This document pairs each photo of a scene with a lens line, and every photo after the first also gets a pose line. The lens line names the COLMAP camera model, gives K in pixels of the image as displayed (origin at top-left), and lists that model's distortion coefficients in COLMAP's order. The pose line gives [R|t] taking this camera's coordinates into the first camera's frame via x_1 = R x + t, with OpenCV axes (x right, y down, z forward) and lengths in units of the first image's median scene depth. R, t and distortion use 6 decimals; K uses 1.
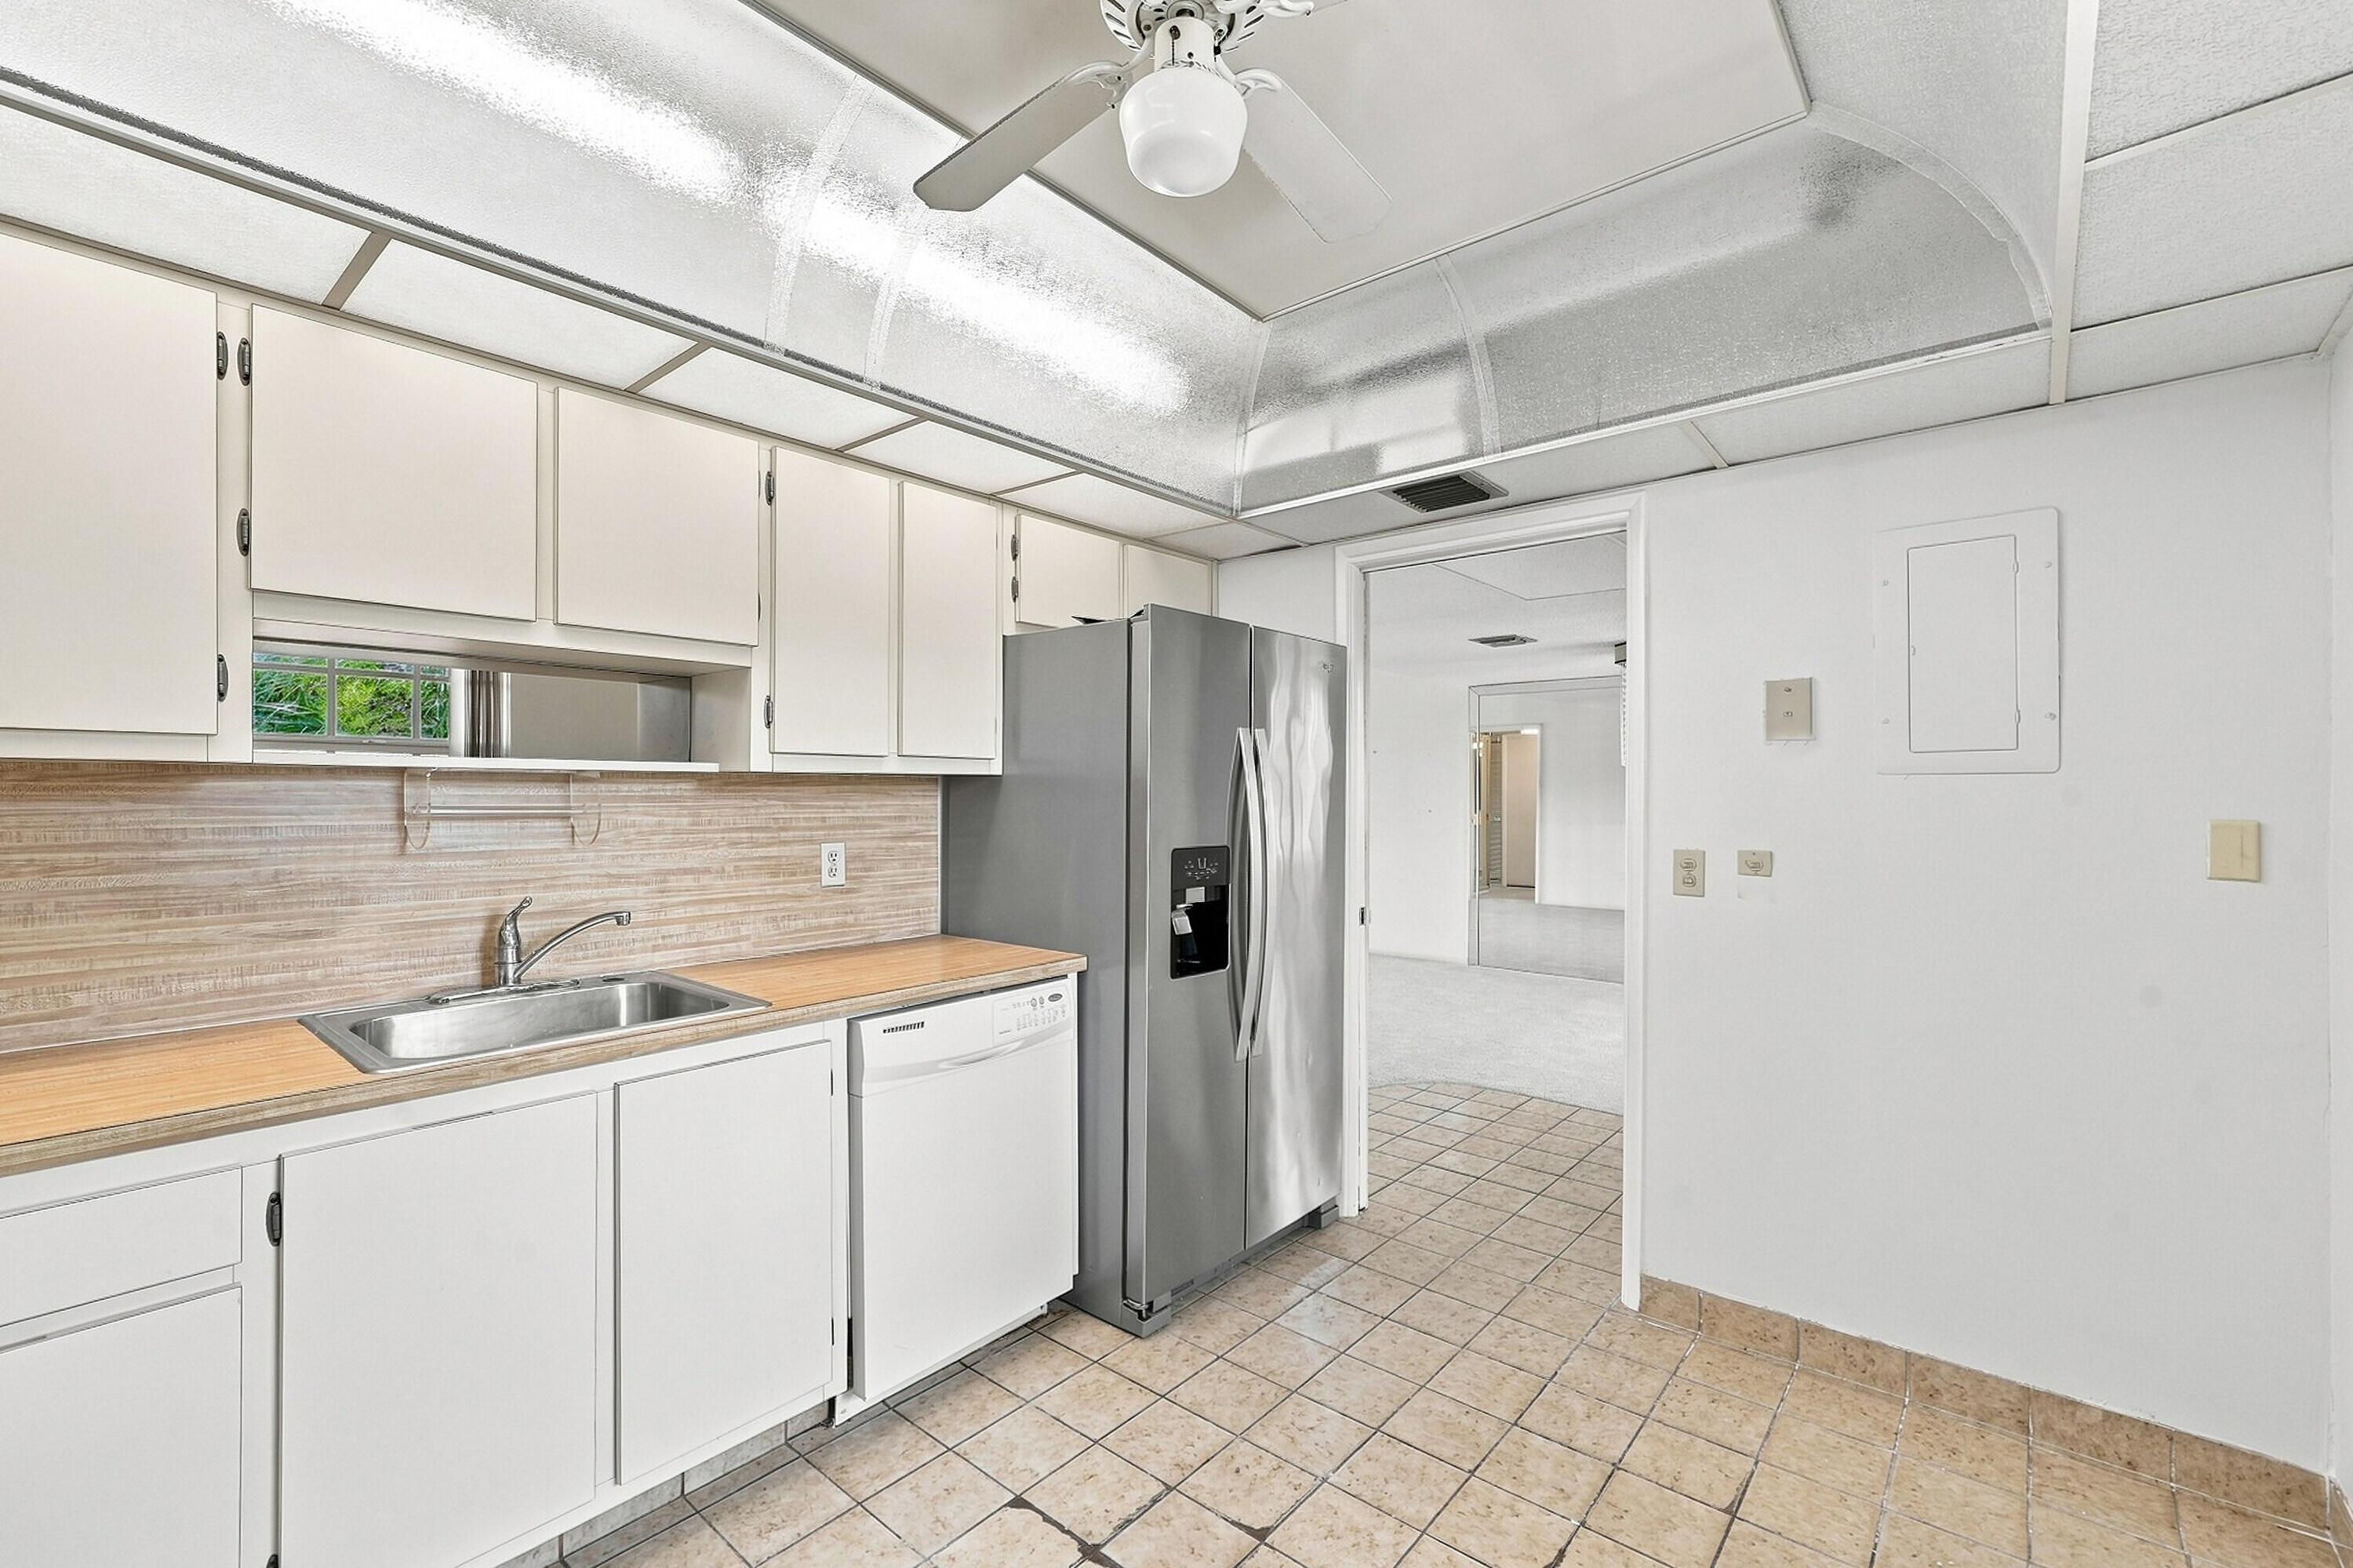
lens RADIAL K [[993.6, 0, 1163.1], [0, 993.6, 788.2], [0, 0, 1]] dist [-0.002603, -0.000239]
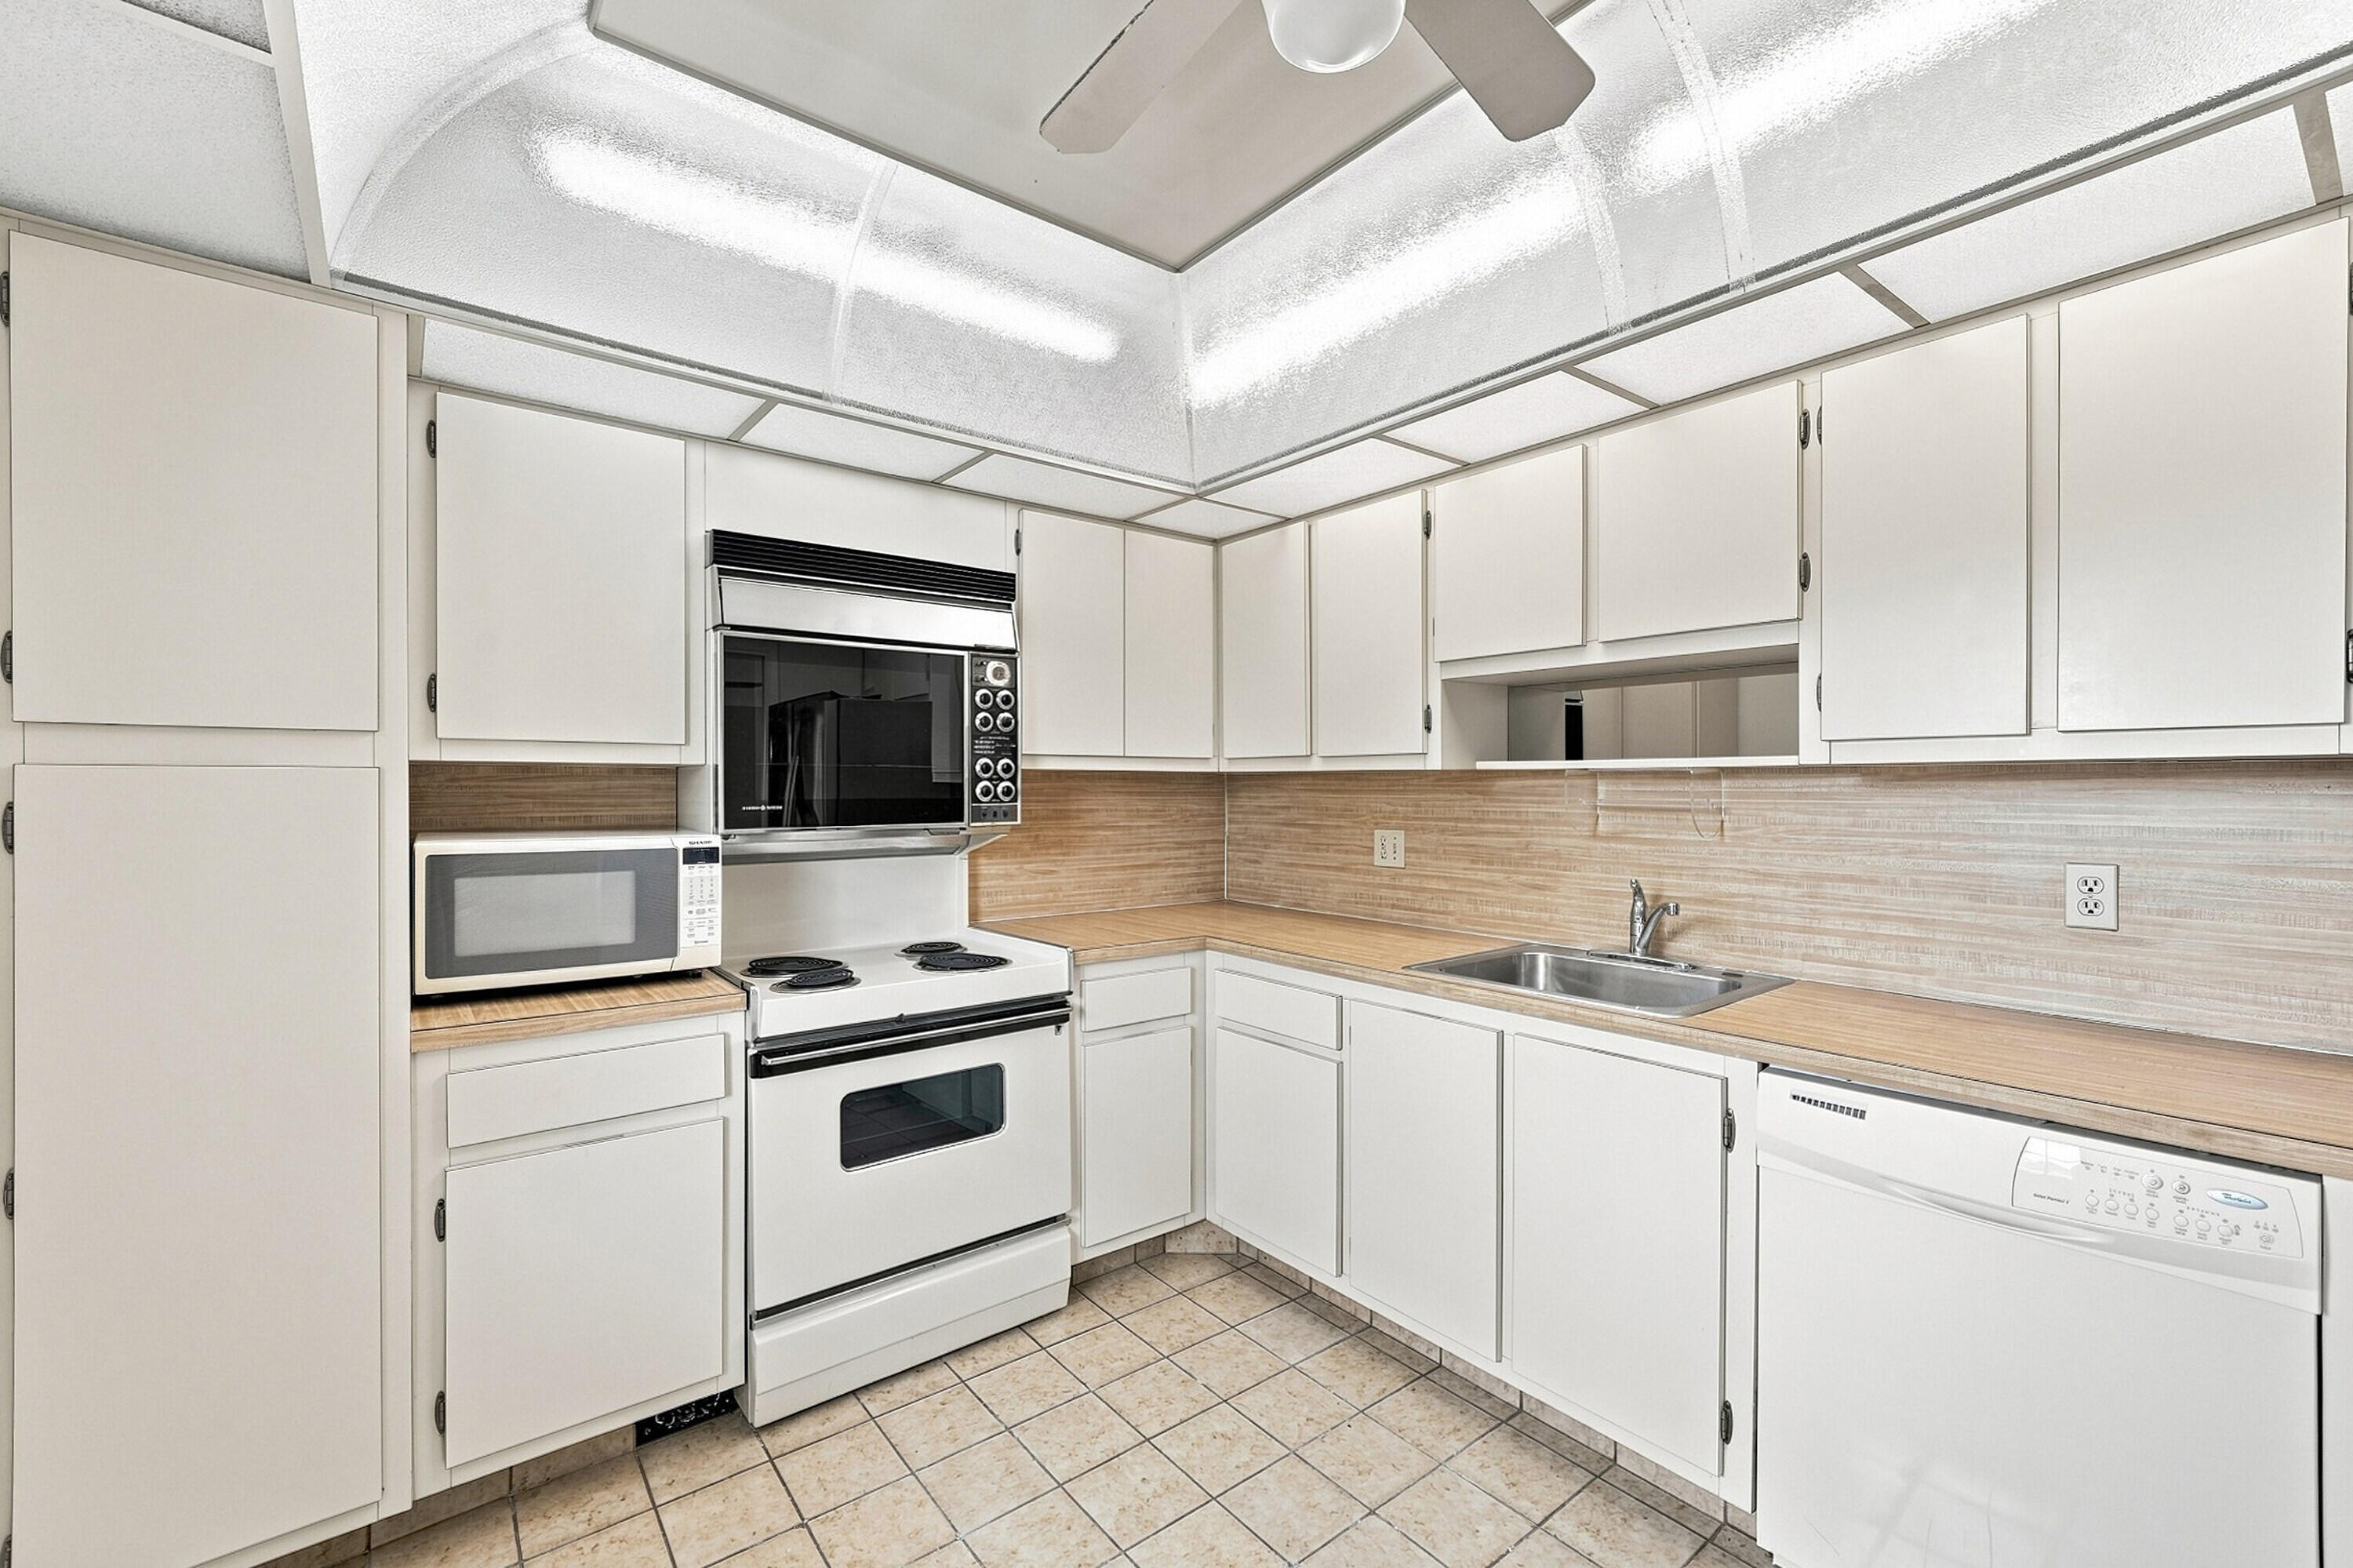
lens RADIAL K [[998.1, 0, 1170.7], [0, 998.1, 789.5], [0, 0, 1]] dist [0.009611, 0.000035]
pose [[-0.197048, -0.000007, -0.980394, 0.544596], [0.001555, 0.999999, -0.000320, 0.004813], [0.980393, -0.001588, -0.197048, 0.636439]]
